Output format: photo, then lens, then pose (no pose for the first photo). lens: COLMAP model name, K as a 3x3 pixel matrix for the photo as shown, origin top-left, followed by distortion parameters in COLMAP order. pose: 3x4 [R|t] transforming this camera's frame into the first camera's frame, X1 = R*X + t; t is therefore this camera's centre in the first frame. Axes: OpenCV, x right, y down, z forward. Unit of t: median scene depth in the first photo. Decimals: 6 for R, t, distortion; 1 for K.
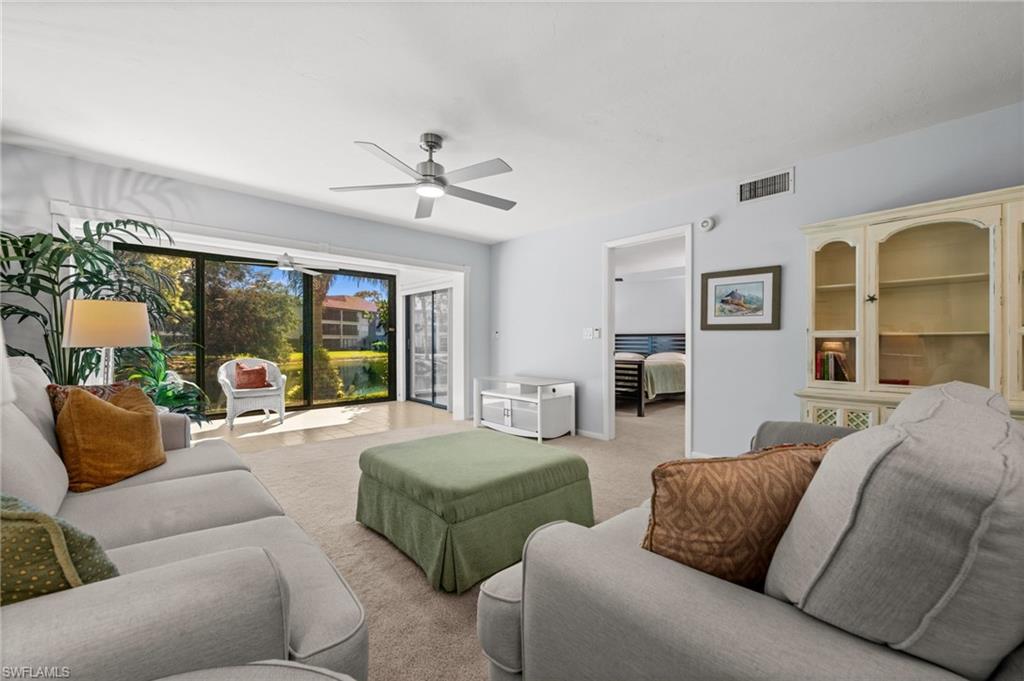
lens RADIAL K [[418.5, 0, 514.8], [0, 418.5, 343.8], [0, 0, 1]] dist [-0.000971, 0.000160]
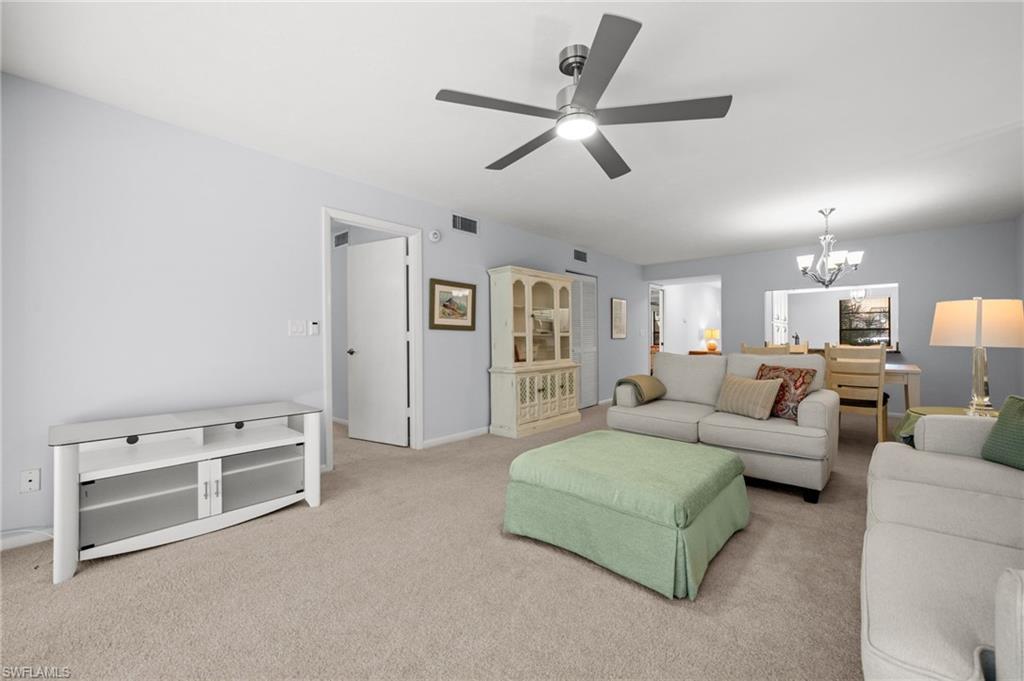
lens RADIAL K [[406.6, 0, 508.0], [0, 406.6, 338.9], [0, 0, 1]] dist [-0.003214, -0.000250]
pose [[-0.091373, -0.002486, 0.995814, -0.701927], [0.007756, 0.999965, 0.003208, -0.008539], [-0.995787, 0.008017, -0.091351, 0.960167]]
